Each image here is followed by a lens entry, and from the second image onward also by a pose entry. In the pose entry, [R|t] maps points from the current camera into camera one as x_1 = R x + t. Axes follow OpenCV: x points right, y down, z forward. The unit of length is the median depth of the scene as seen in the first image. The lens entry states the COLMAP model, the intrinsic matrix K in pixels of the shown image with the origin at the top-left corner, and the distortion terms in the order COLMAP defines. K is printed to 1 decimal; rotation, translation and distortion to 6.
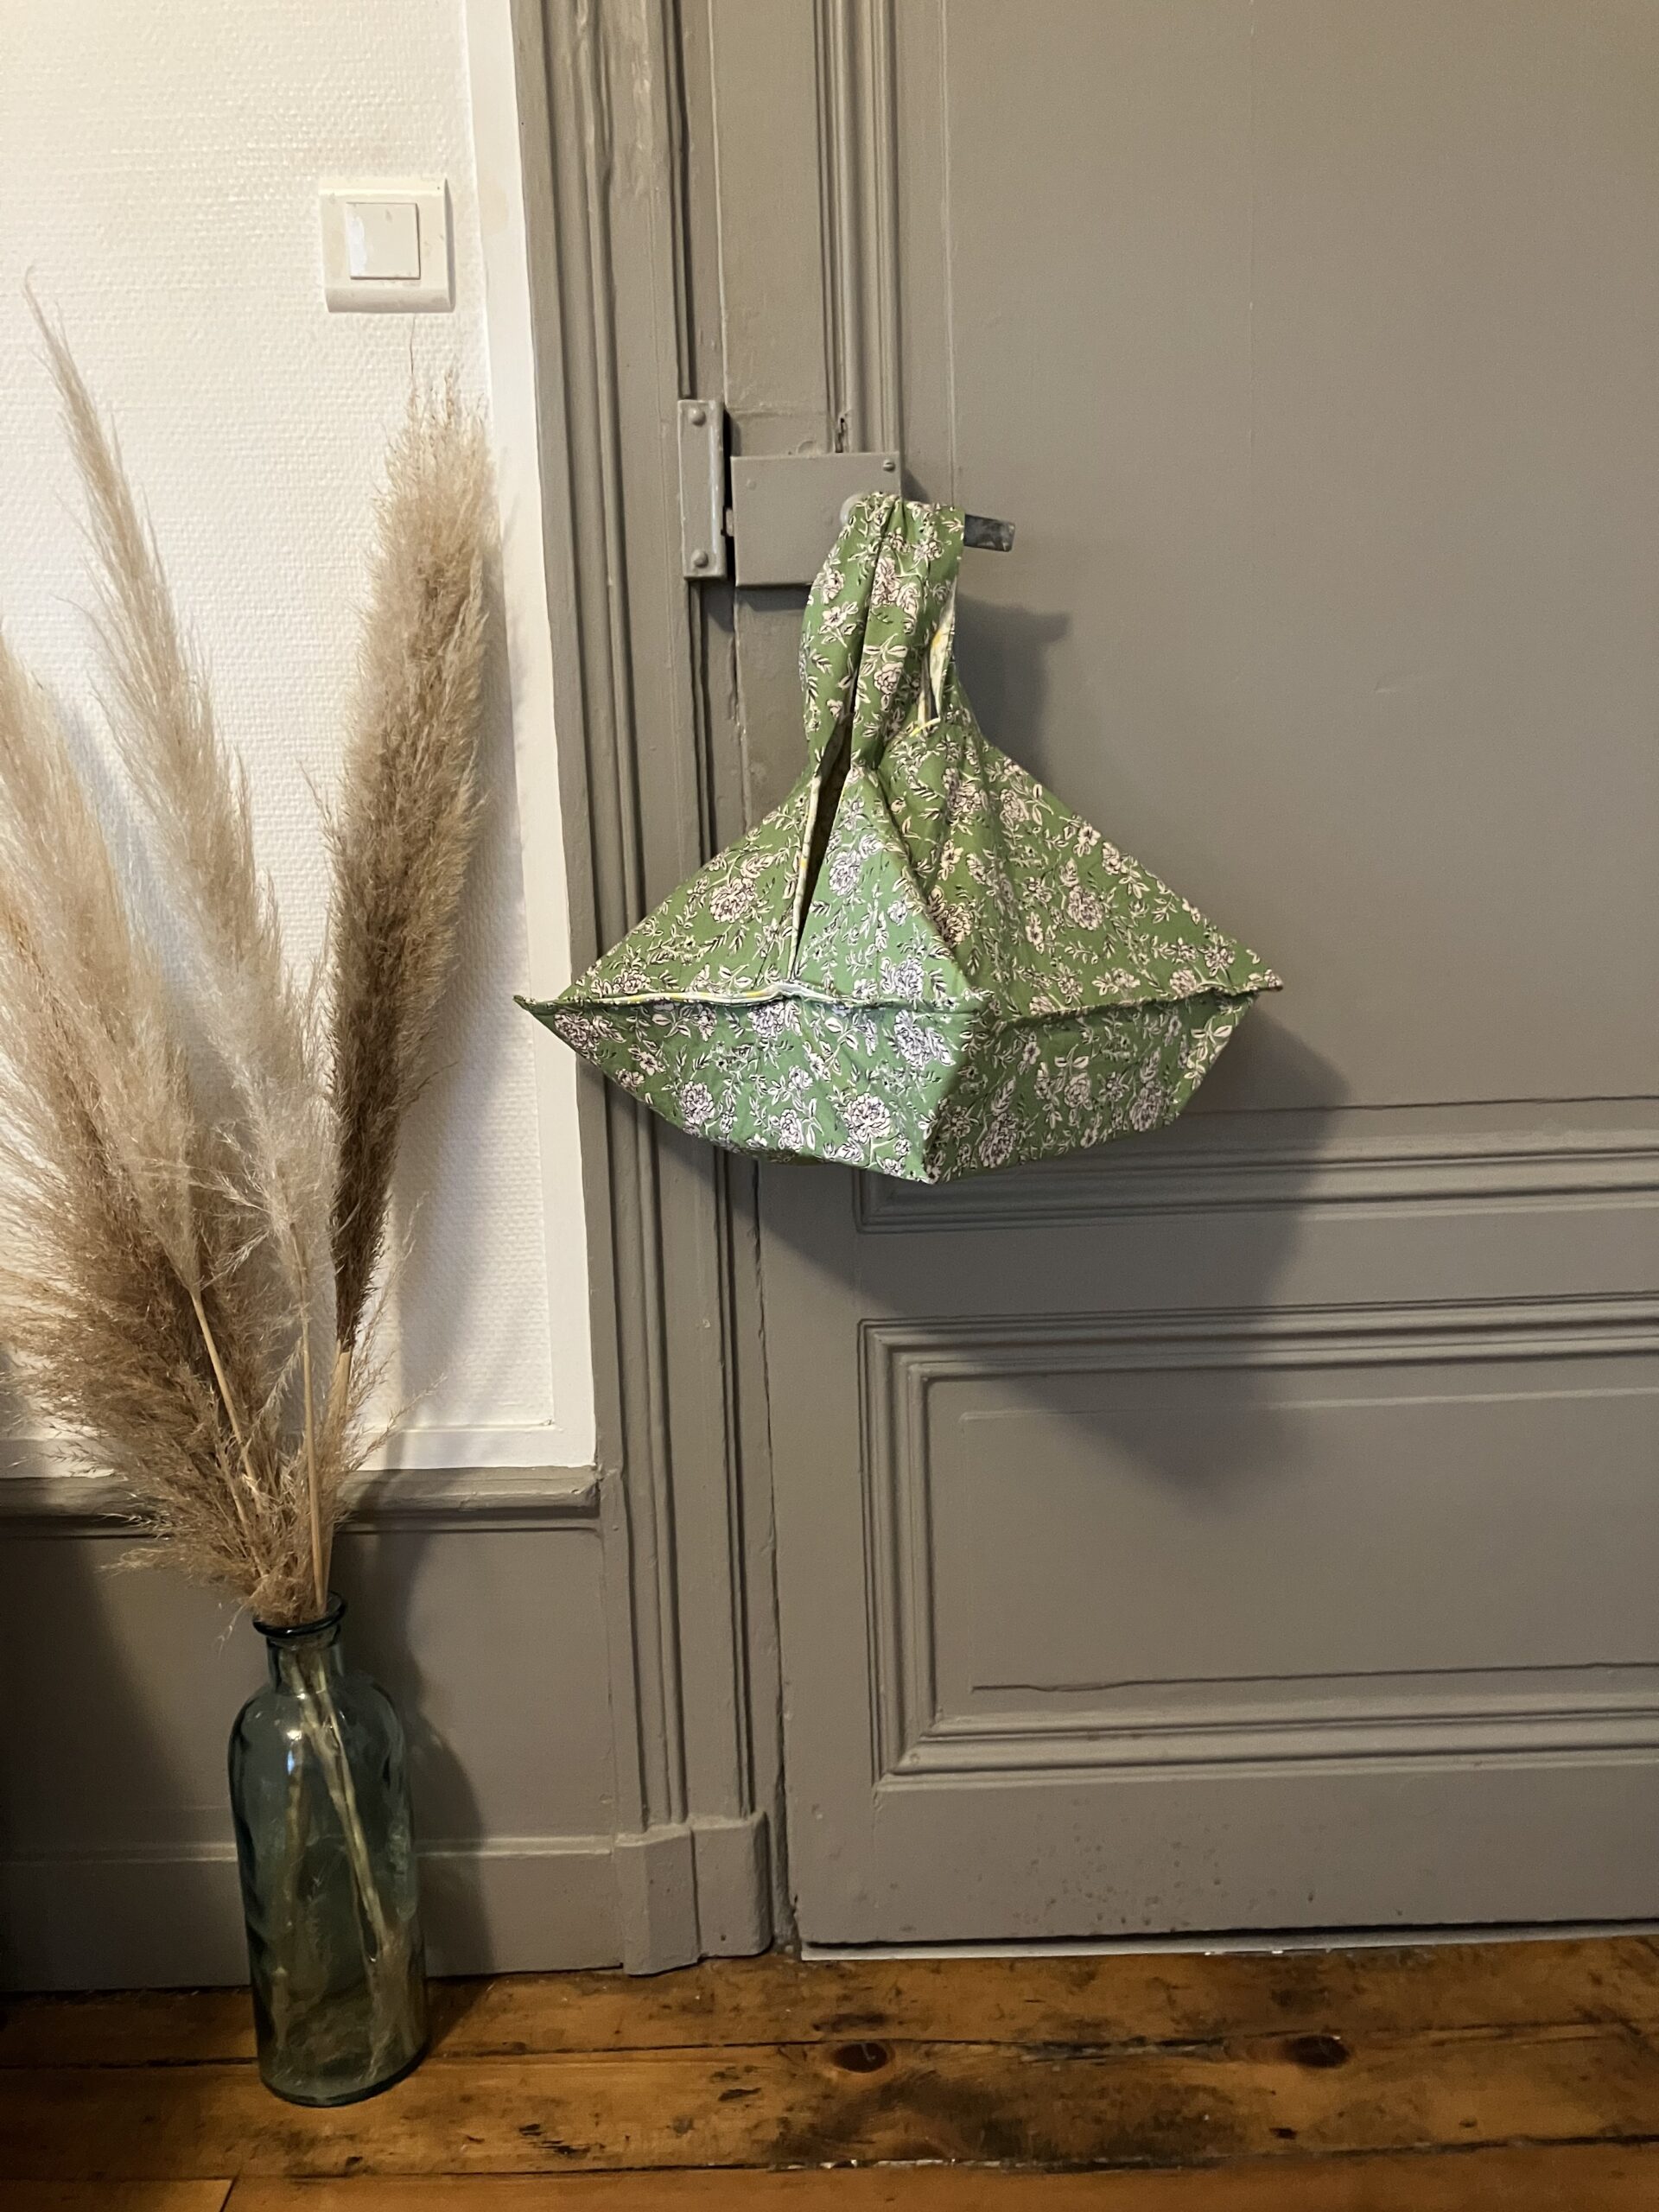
lens RADIAL K [[1798.8, 0, 843.4], [0, 1798.8, 1099.0], [0, 0, 1]] dist [0.015825, -0.007102]
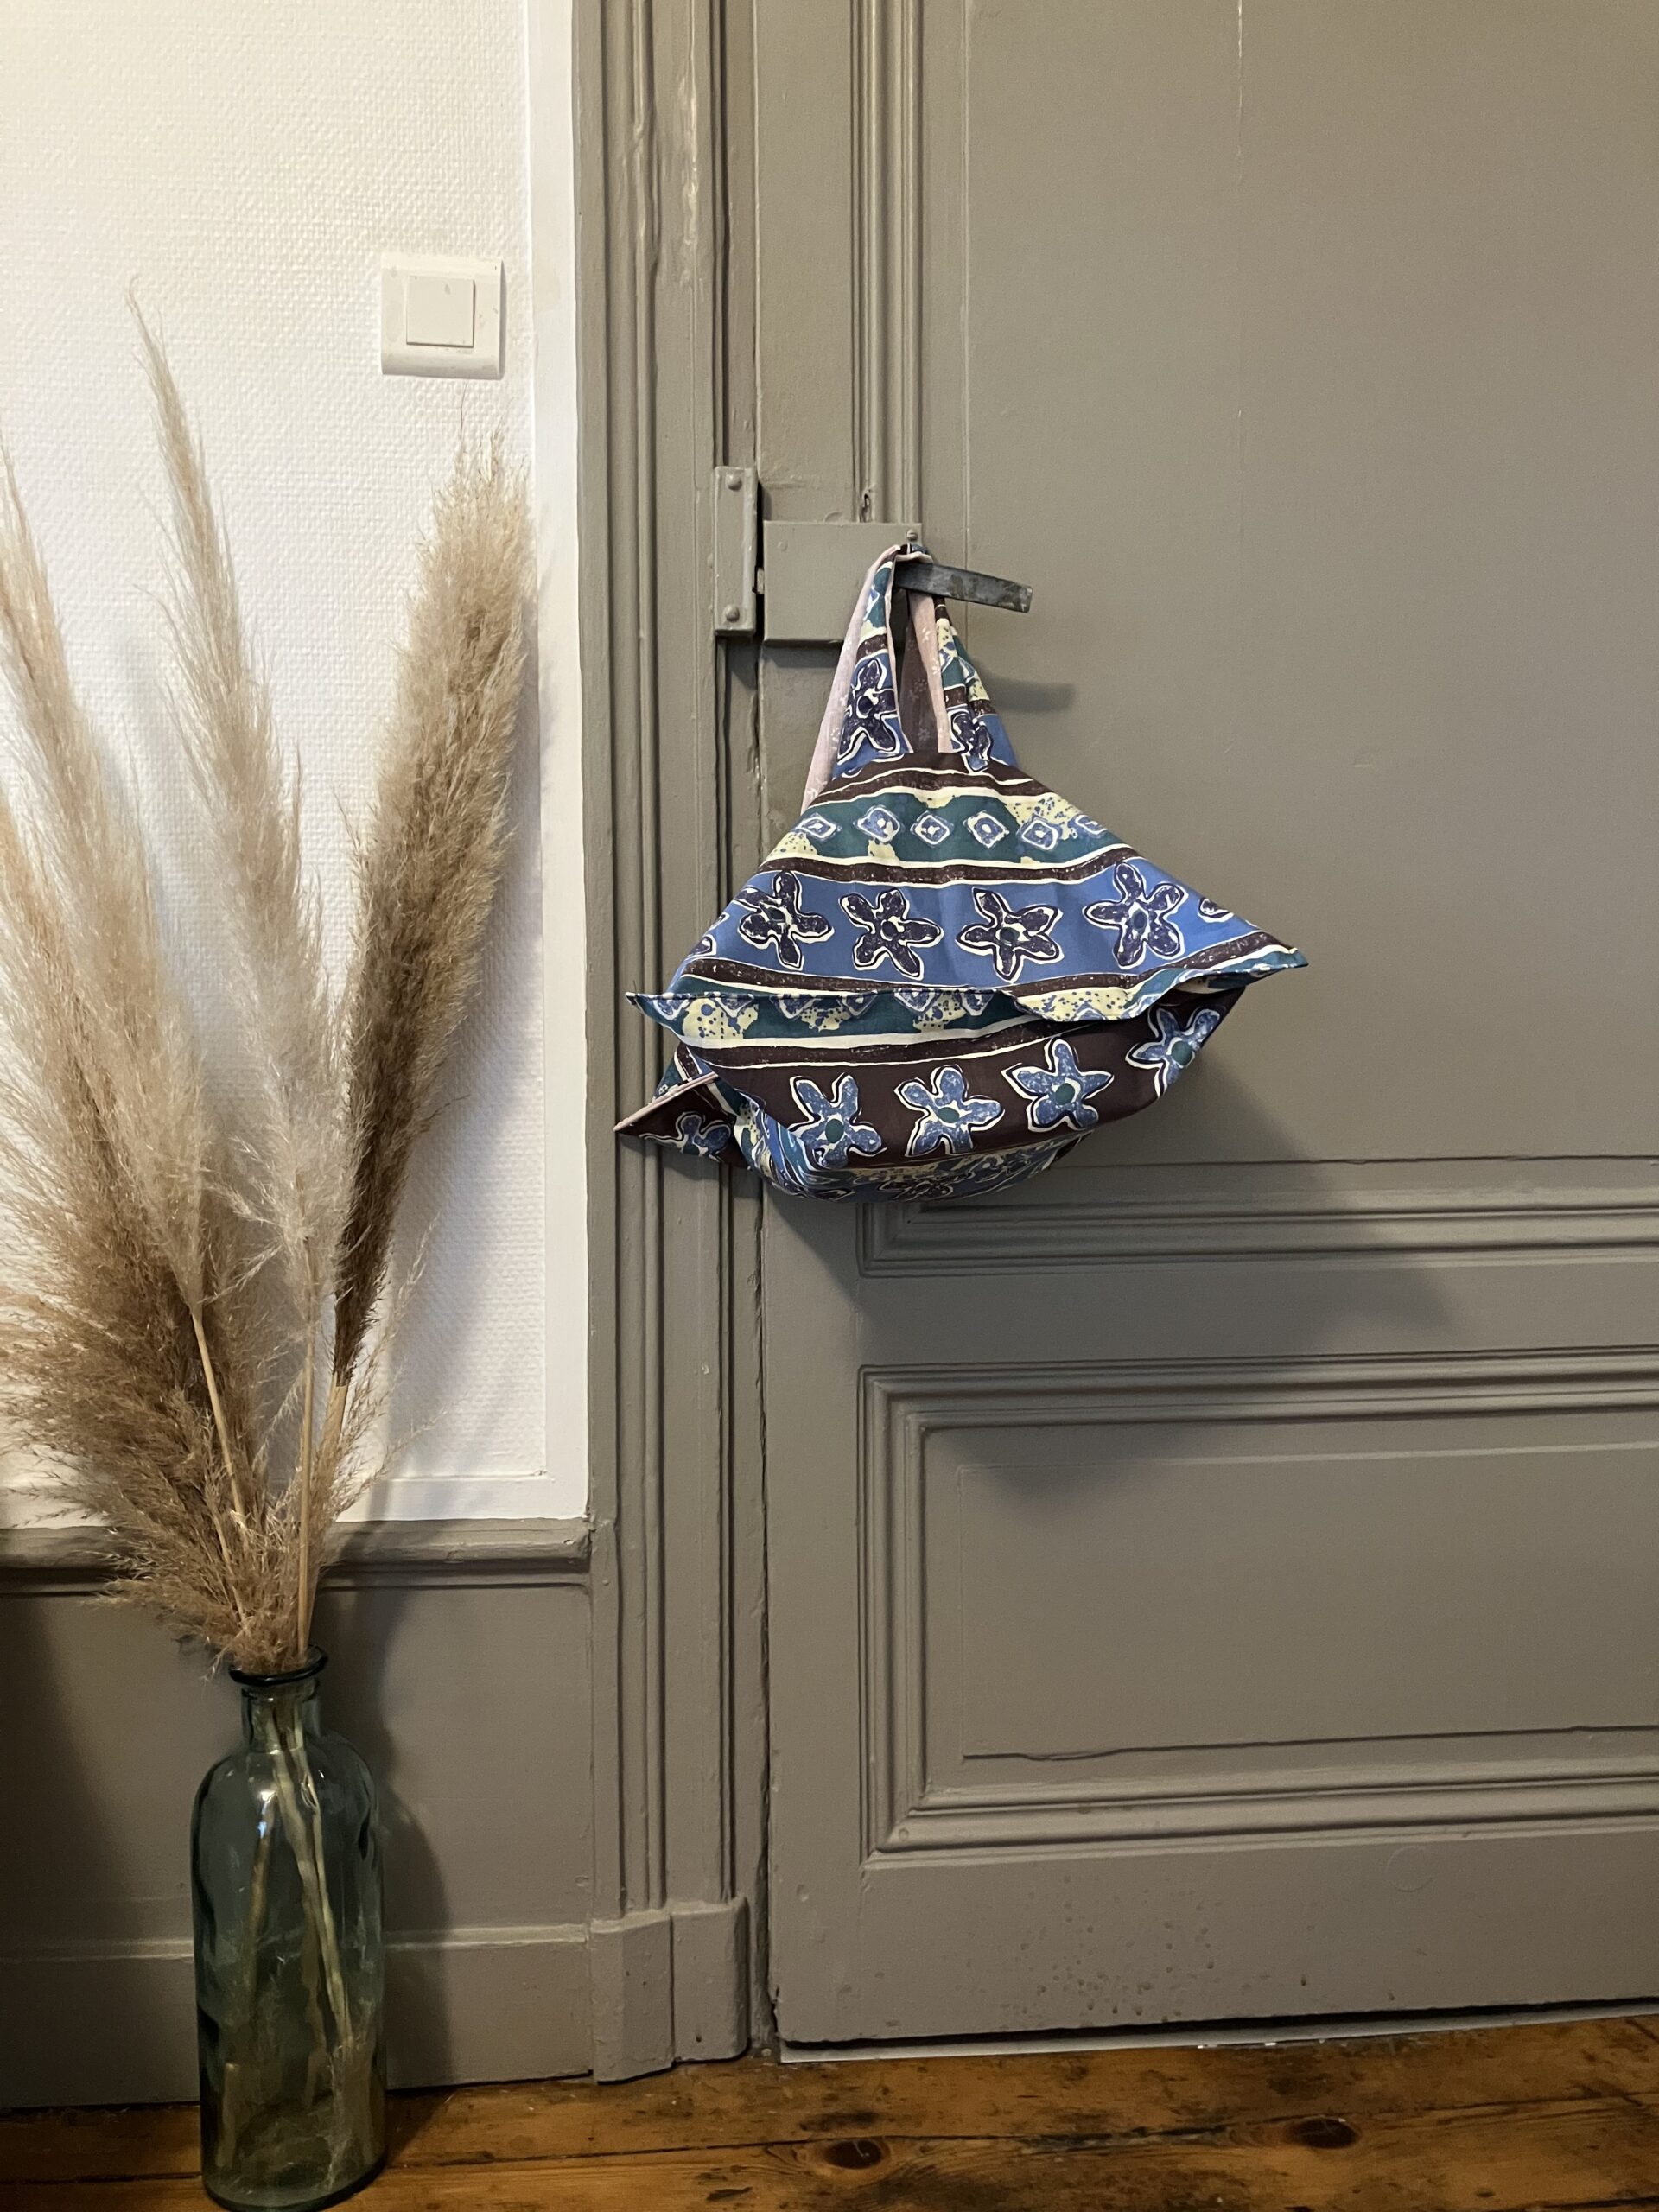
lens RADIAL K [[1798.8, 0, 844.8], [0, 1798.8, 1100.4], [0, 0, 1]] dist [0.015825, -0.007102]
pose [[0.996375, 0.021294, 0.082361, -0.089126], [-0.010384, 0.991369, -0.130691, 0.112581], [-0.084433, 0.129362, 0.987996, -0.007279]]
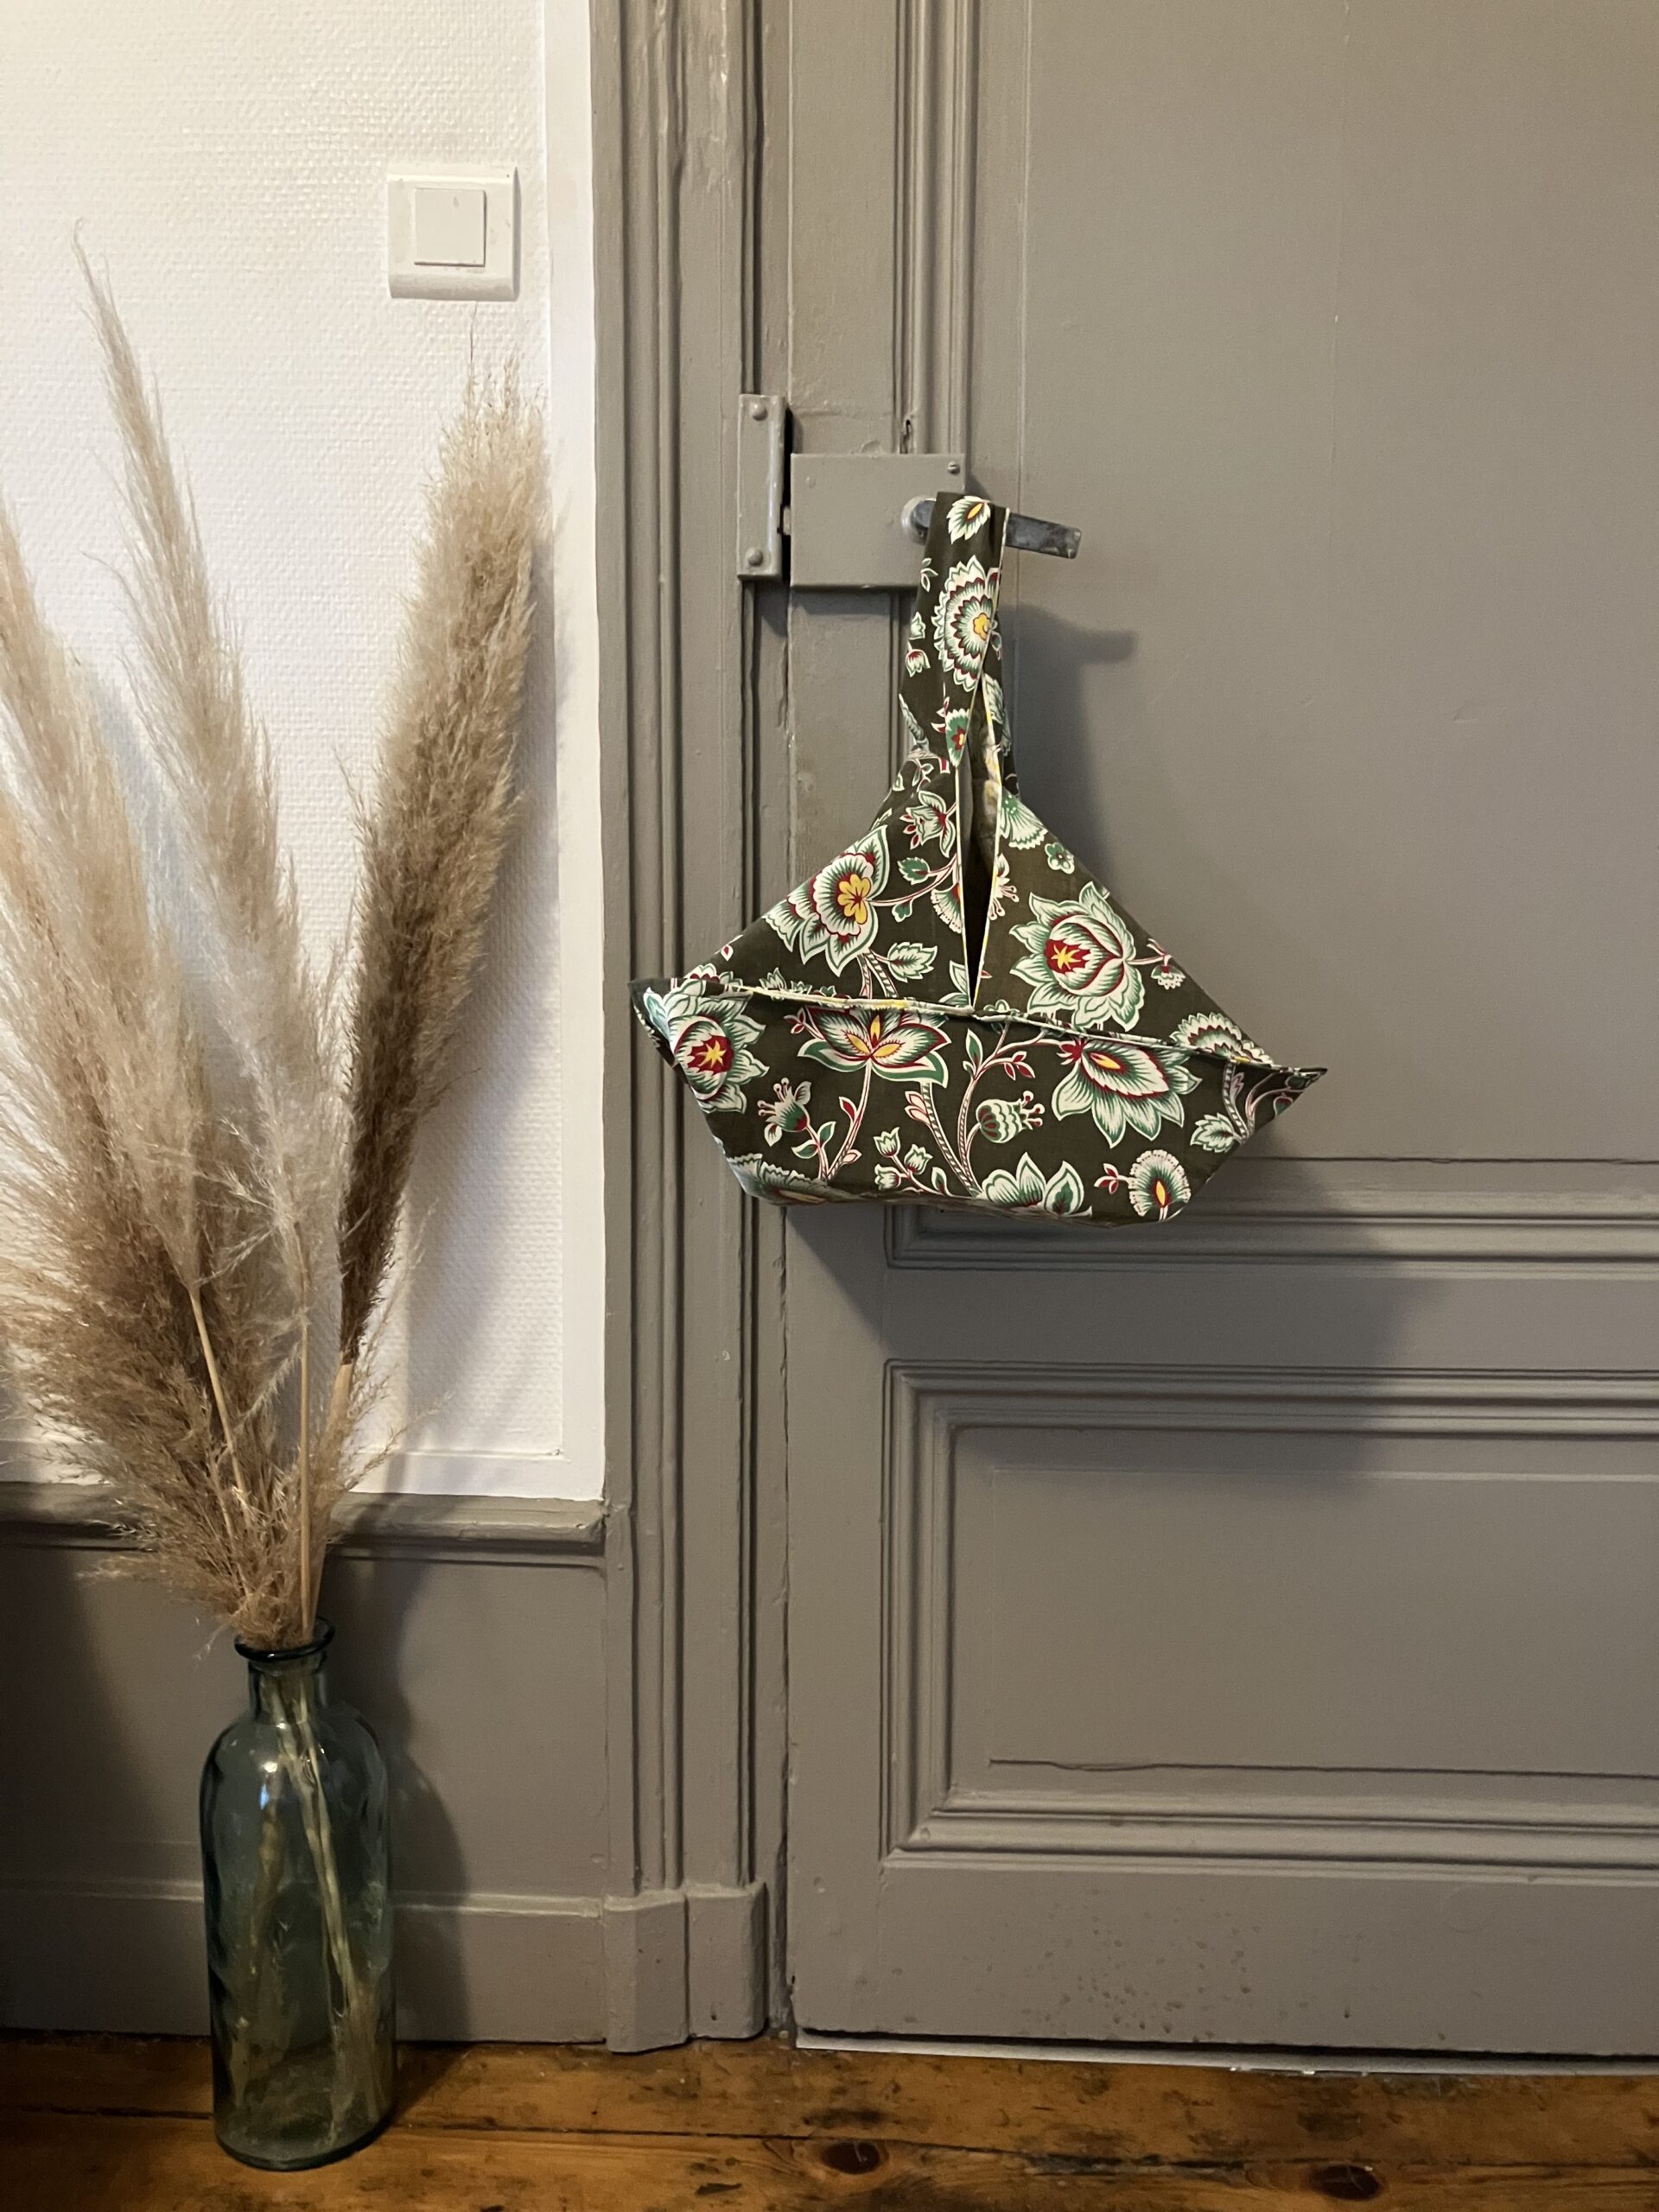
lens RADIAL K [[1798.8, 0, 848.4], [0, 1798.8, 1098.2], [0, 0, 1]] dist [0.015825, -0.007102]
pose [[0.998334, 0.044988, -0.036124, 0.017881], [-0.046696, 0.997760, -0.047906, 0.033013], [0.033887, 0.049513, 0.998198, 0.045817]]
